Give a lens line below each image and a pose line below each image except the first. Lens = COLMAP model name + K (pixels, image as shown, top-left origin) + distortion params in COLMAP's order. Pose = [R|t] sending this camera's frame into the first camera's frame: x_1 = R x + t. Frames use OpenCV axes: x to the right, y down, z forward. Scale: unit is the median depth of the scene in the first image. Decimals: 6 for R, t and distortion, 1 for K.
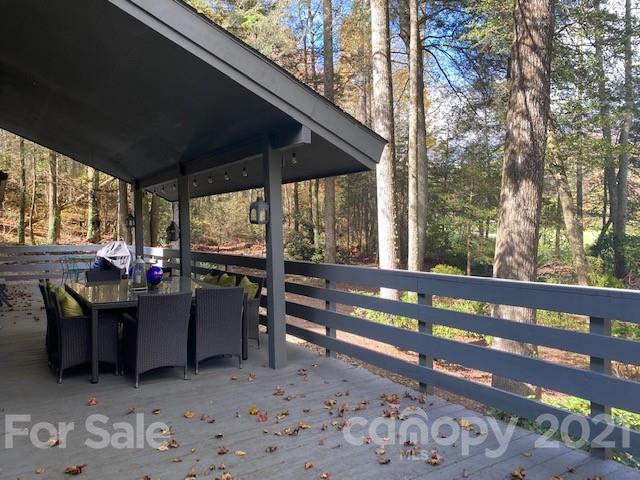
lens RADIAL K [[485.9, 0, 325.9], [0, 485.9, 238.2], [0, 0, 1]] dist [0.096309, -0.171968]
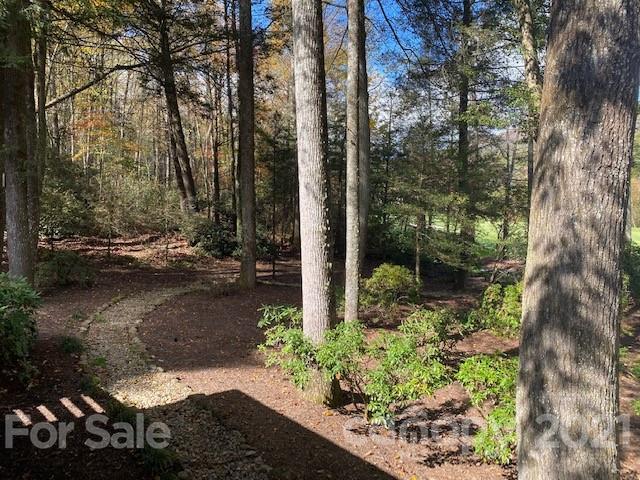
lens RADIAL K [[485.9, 0, 325.9], [0, 485.9, 238.2], [0, 0, 1]] dist [0.096309, -0.171968]
pose [[0.992201, 0.000323, 0.124648, 0.046818], [-0.002557, 0.999839, 0.017765, -0.001444], [-0.124622, -0.017945, 0.992042, 0.272236]]
